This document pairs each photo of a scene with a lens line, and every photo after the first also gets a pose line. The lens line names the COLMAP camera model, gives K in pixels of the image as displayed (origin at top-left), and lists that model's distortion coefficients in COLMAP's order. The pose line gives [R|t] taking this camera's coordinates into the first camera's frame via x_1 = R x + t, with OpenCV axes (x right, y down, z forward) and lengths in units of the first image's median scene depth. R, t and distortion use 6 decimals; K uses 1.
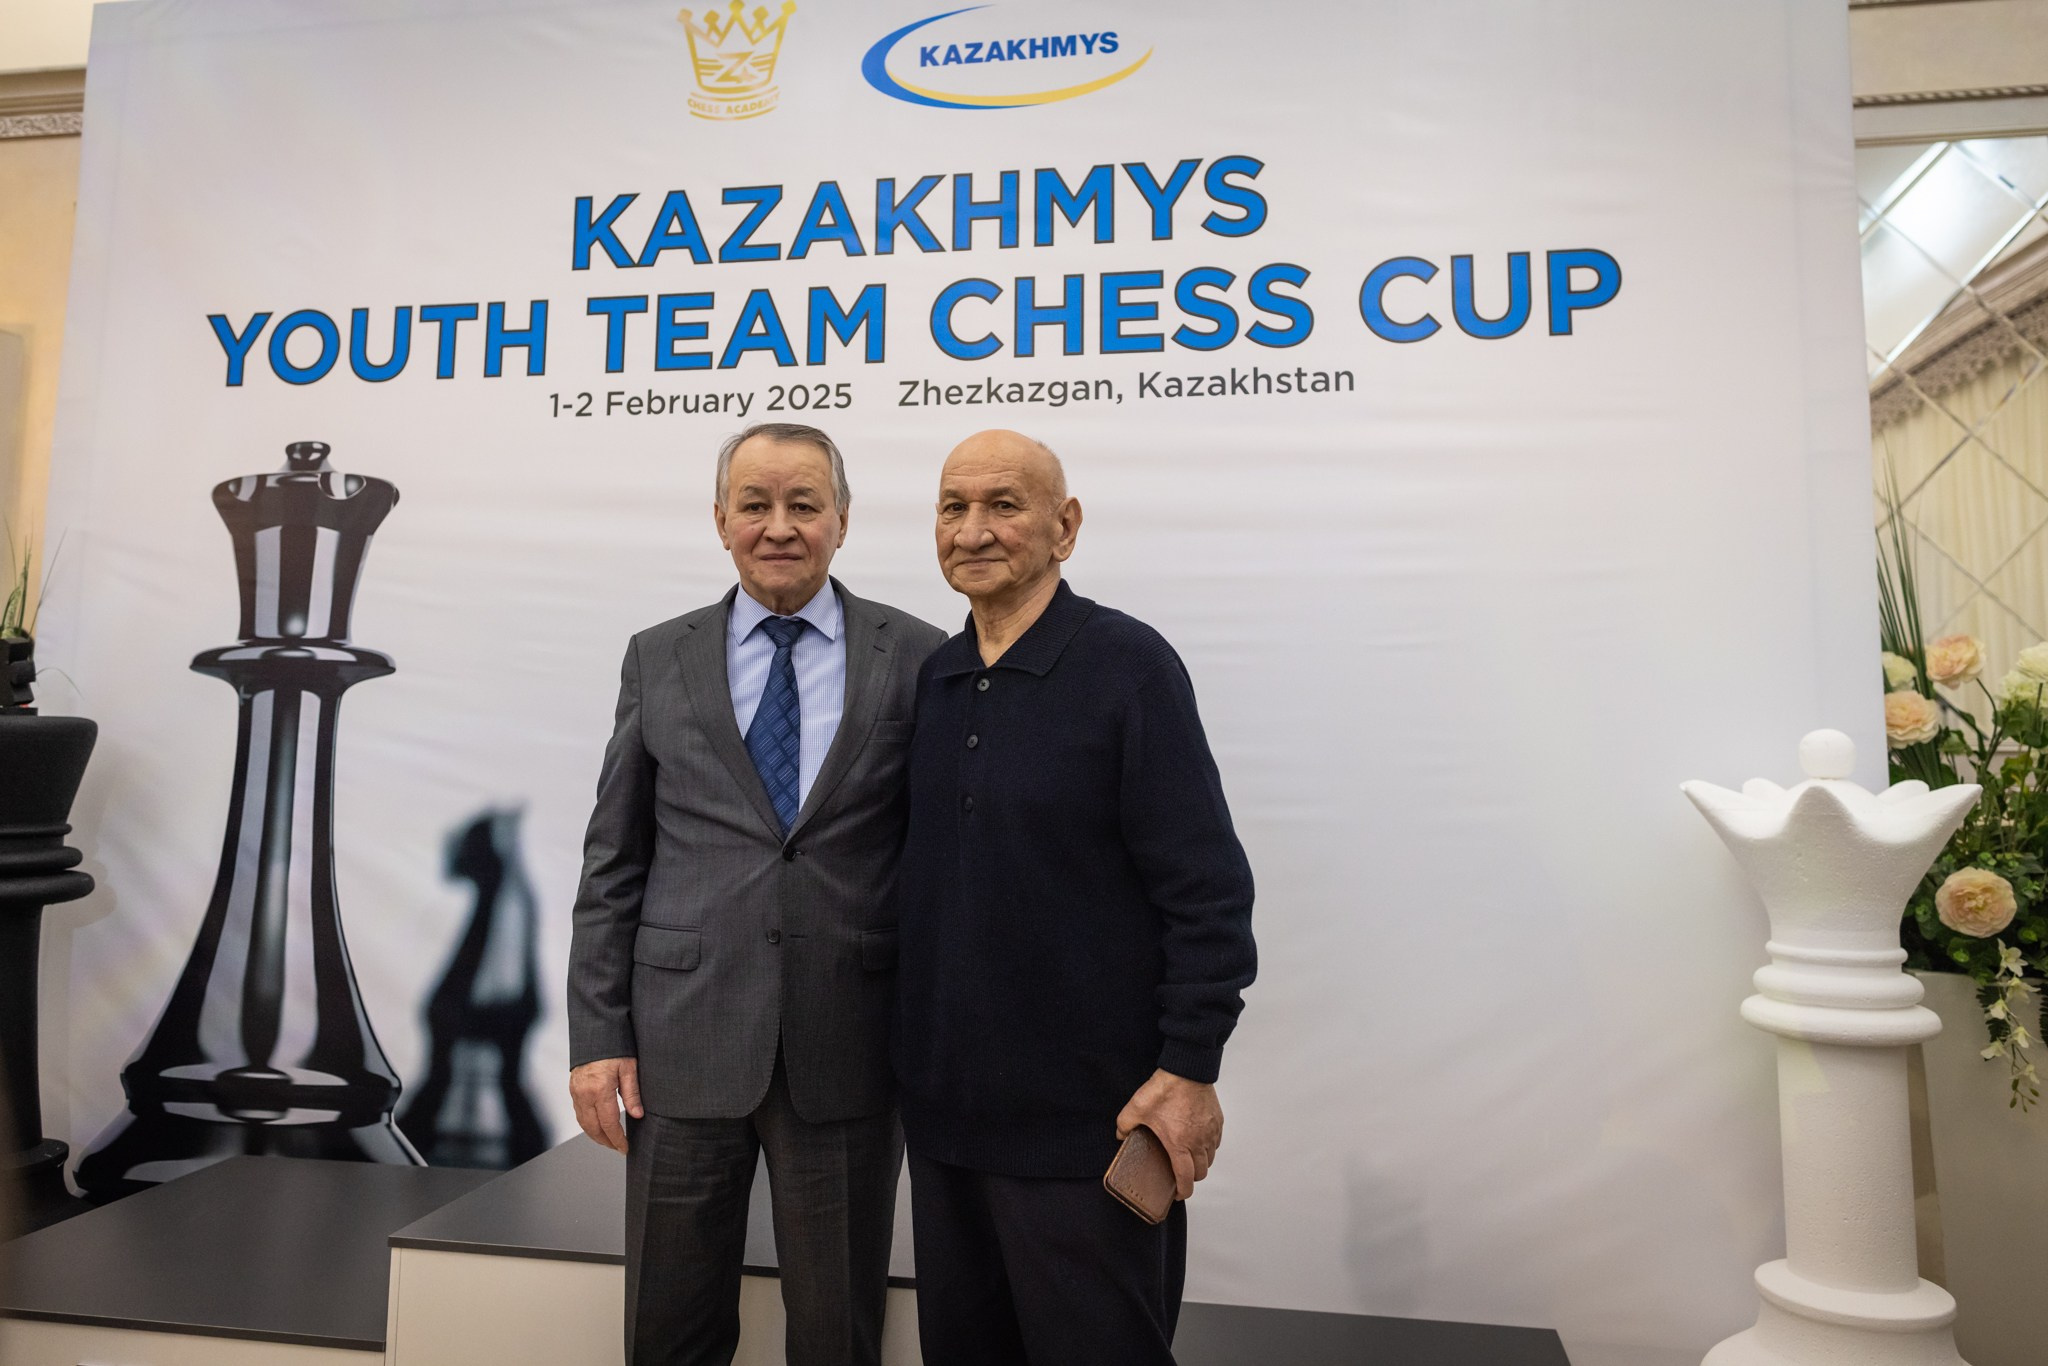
lens RADIAL K [[1580.3, 0, 1002.7], [0, 1580.3, 567.8], [0, 0, 1]] dist [0.013232, -0.004631]
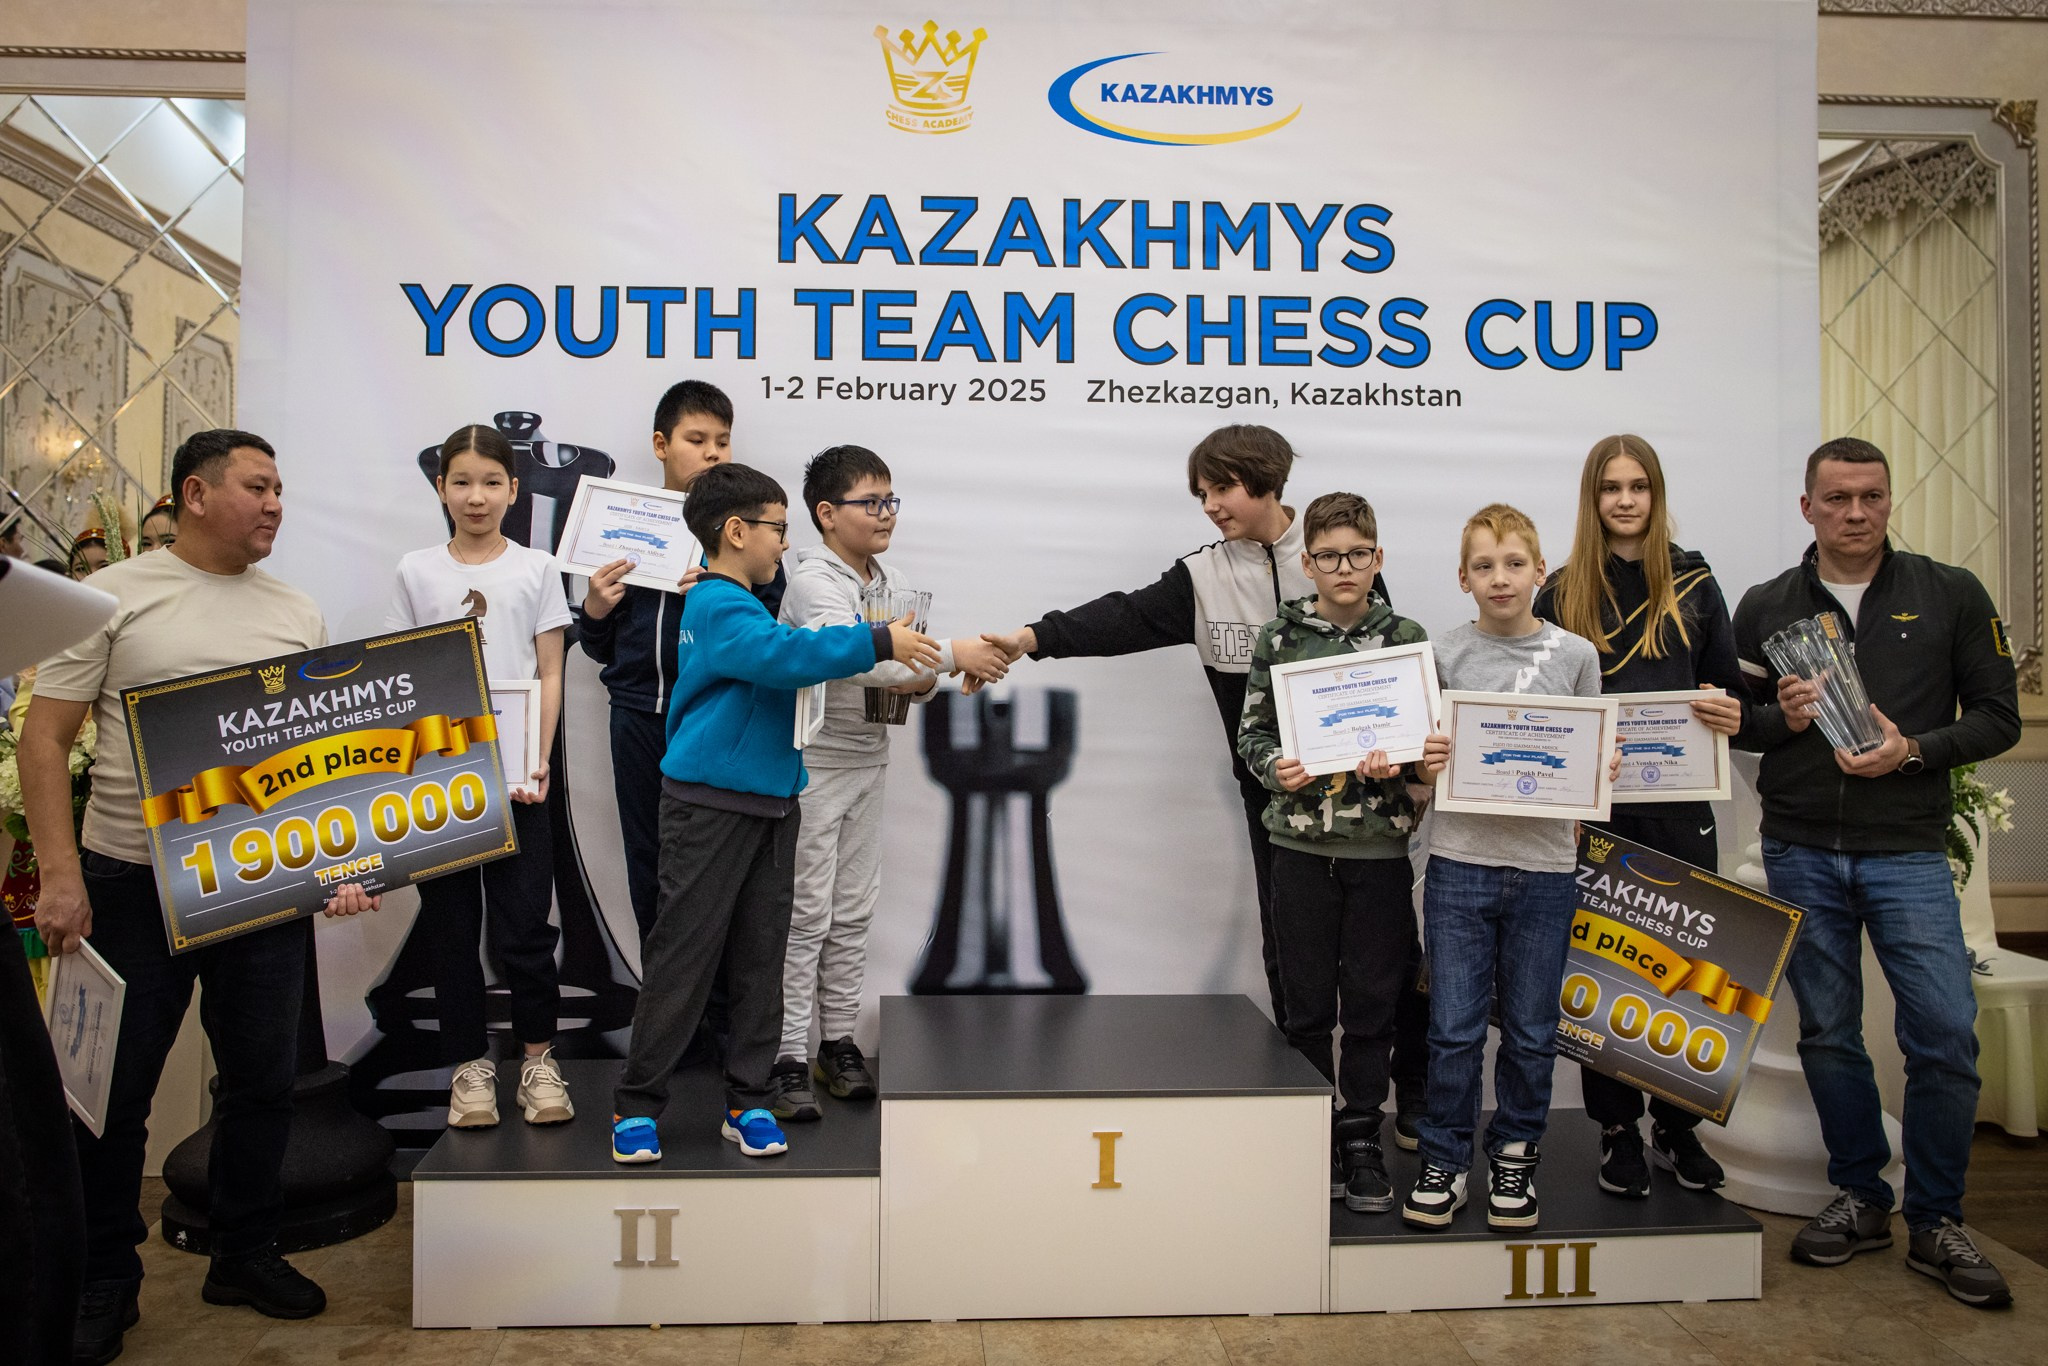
lens RADIAL K [[1891.3, 0, 1012.6], [0, 1891.3, 580.8], [0, 0, 1]] dist [-0.053513, 0.051089]
pose [[0.966050, -0.001580, 0.258351, -0.472438], [-0.023848, 0.995167, 0.095258, -0.101073], [-0.257253, -0.098185, 0.961343, -0.331653]]
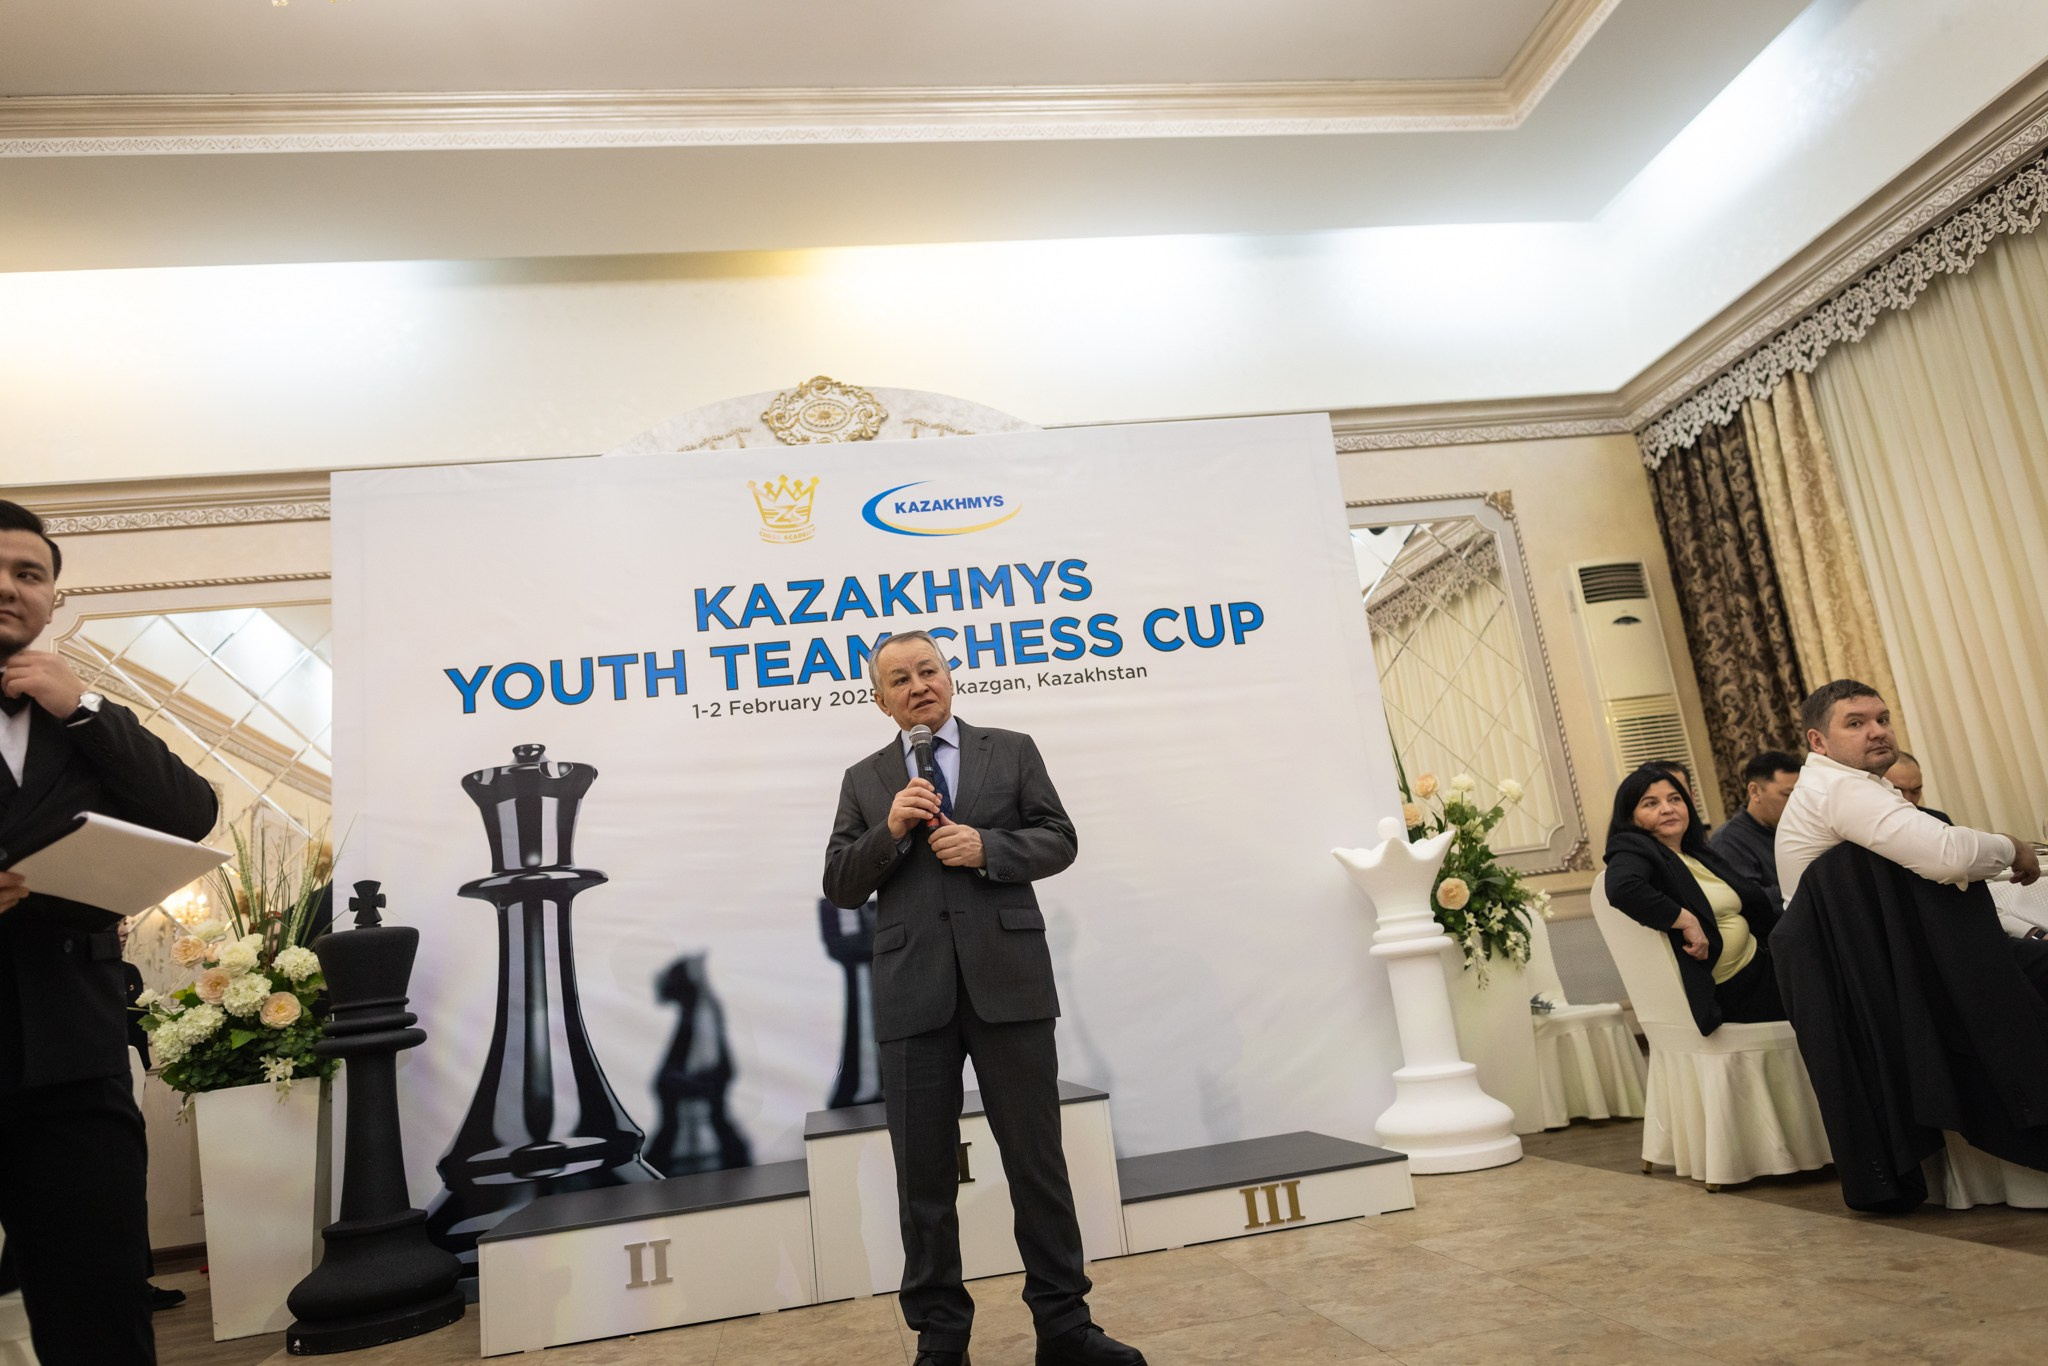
lens RADIAL K [[1397.4, 0, 1021.0], [0, 1397.4, 664.0], [0, 0, 1]] dist [0.012752, -0.003591]
pose [[0.936913, -0.048521, 0.346178, -0.486697], [0.095905, 0.987999, -0.121081, 0.062271], [-0.336148, 0.146642, 0.930323, -0.519701]]
